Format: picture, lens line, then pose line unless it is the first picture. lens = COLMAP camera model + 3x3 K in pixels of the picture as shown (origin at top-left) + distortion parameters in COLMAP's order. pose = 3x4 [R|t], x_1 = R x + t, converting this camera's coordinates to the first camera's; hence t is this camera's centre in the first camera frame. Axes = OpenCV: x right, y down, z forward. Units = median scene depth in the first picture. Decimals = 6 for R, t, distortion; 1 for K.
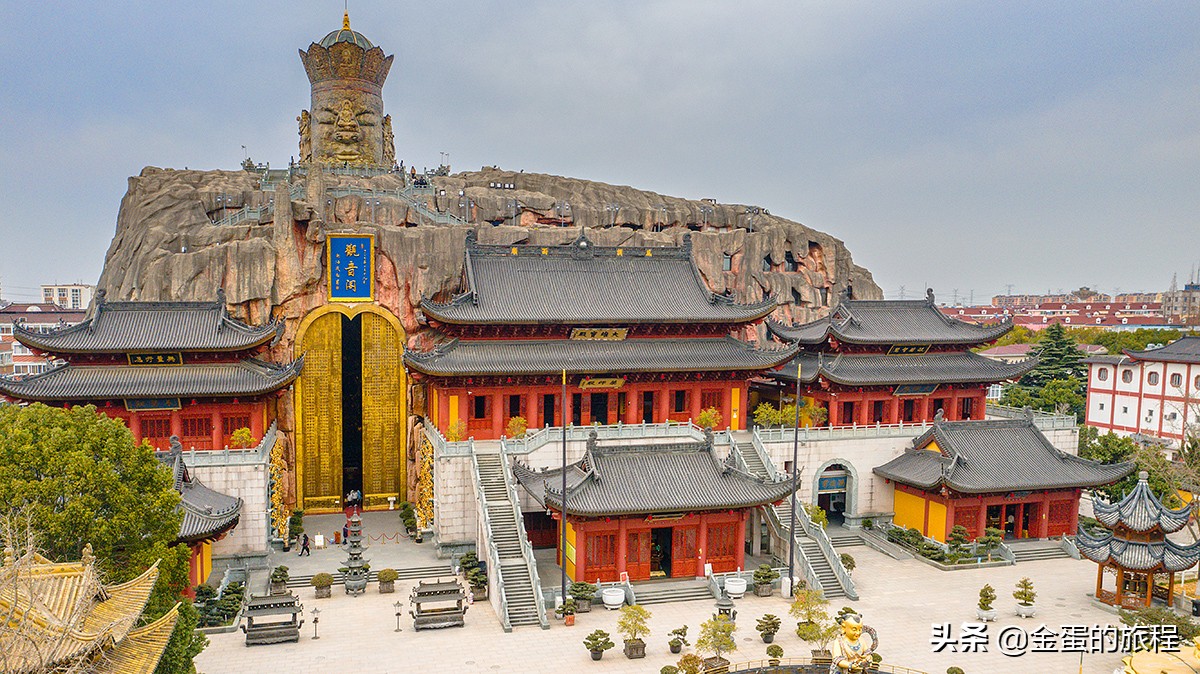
lens RADIAL K [[1030.6, 0, 532.0], [0, 1030.6, 400.2], [0, 0, 1]] dist [-0.020145, 0.013730]
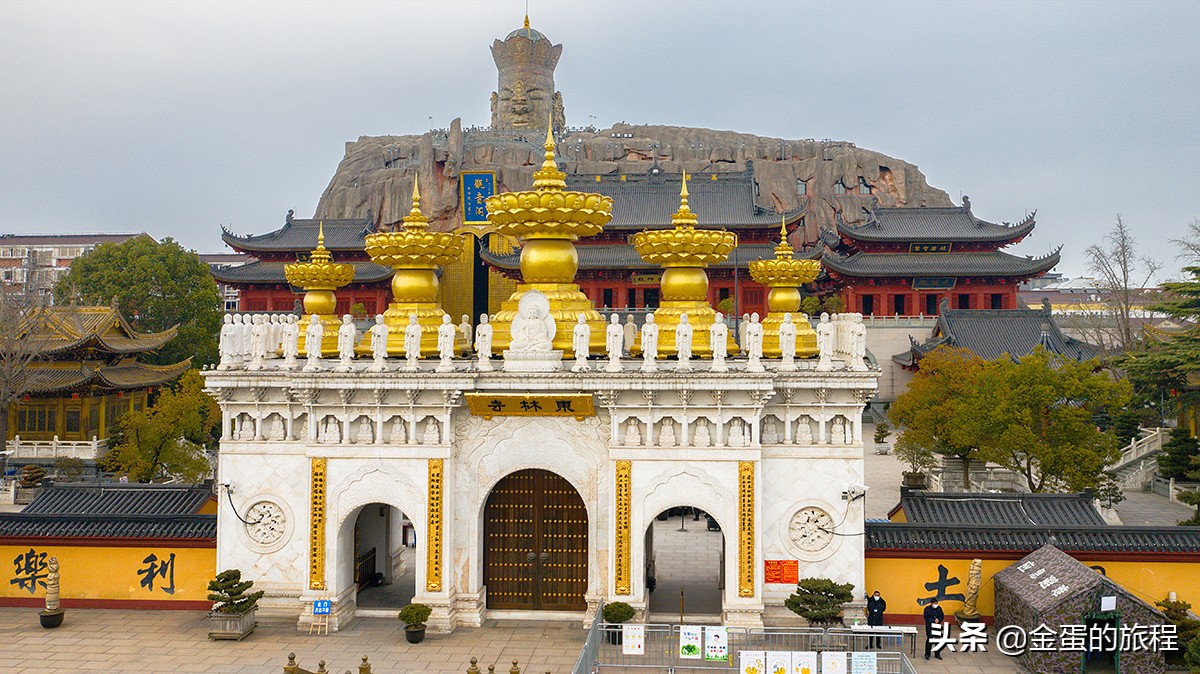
lens RADIAL K [[1030.6, 0, 575.5], [0, 1030.6, 255.0], [0, 0, 1]] dist [-0.020145, 0.013730]
pose [[0.932260, -0.018895, -0.361296, 0.394359], [-0.043814, 0.985389, -0.164588, 0.145897], [0.359127, 0.169269, 0.917810, -0.117131]]
